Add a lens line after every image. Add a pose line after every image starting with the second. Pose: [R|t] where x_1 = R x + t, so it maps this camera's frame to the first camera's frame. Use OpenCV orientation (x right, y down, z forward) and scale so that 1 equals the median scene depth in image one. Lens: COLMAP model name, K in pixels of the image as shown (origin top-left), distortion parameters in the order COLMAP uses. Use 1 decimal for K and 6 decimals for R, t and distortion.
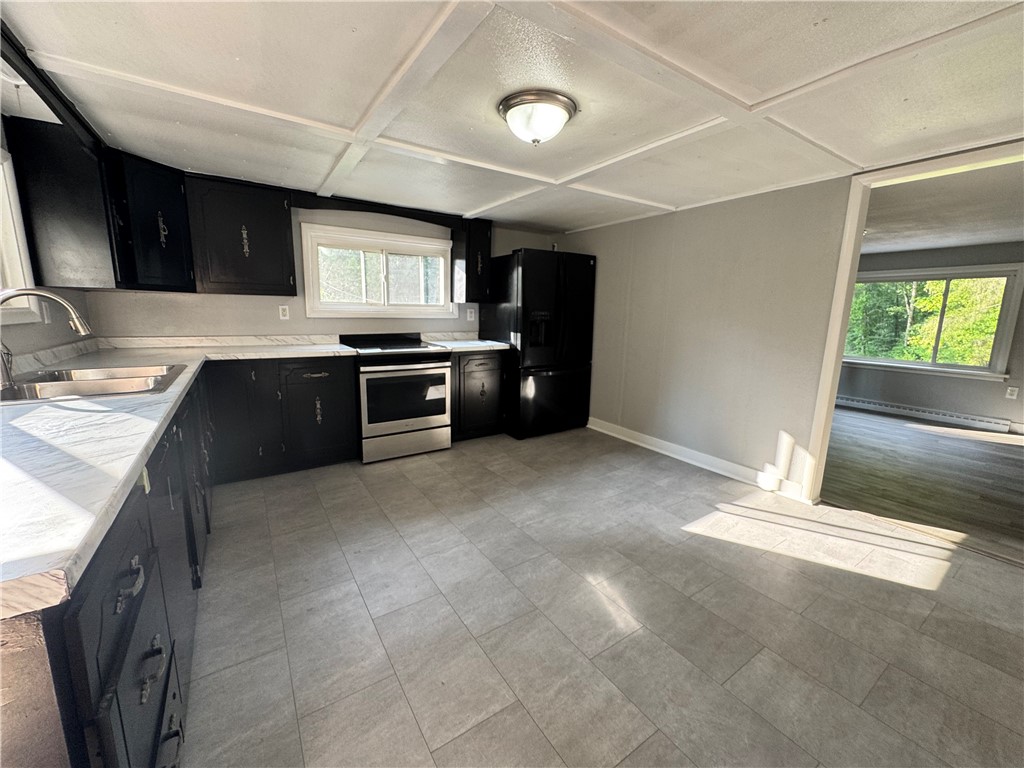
lens RADIAL K [[409.1, 0, 511.9], [0, 409.1, 379.8], [0, 0, 1]] dist [-0.001821, 0.000100]
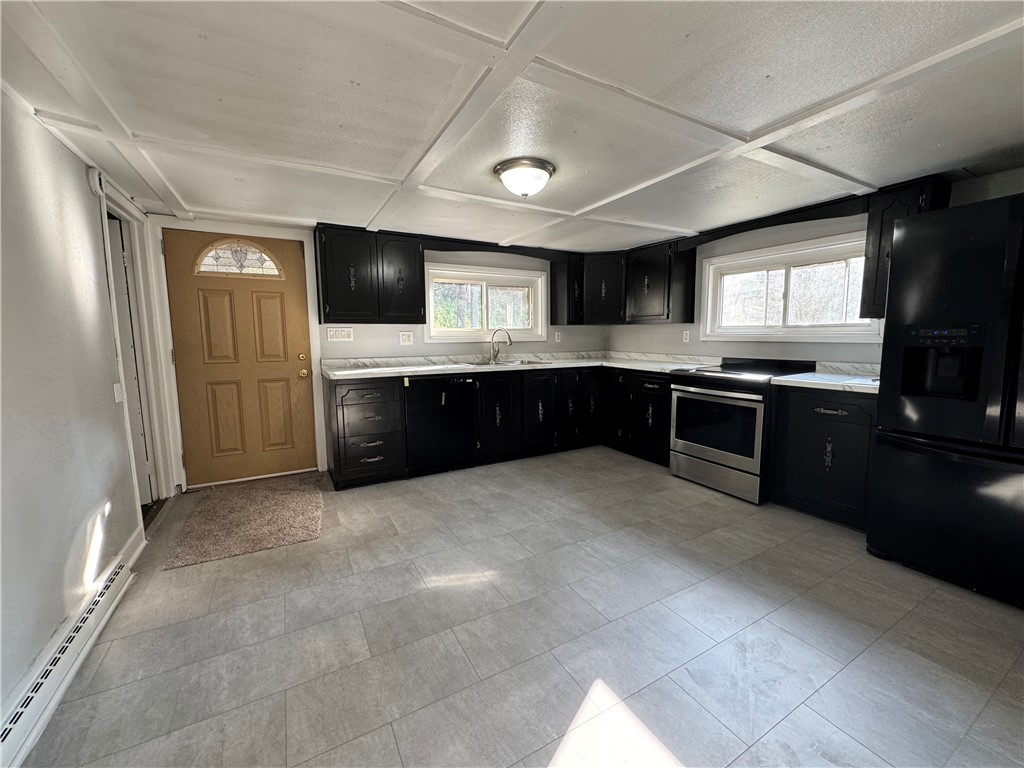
lens RADIAL K [[409.1, 0, 511.9], [0, 409.1, 379.8], [0, 0, 1]] dist [-0.001821, 0.000100]
pose [[-0.079217, 0.092051, -0.992598, 0.904945], [-0.163006, 0.981129, 0.103996, -0.103471], [0.983440, 0.170037, -0.062717, 0.763151]]
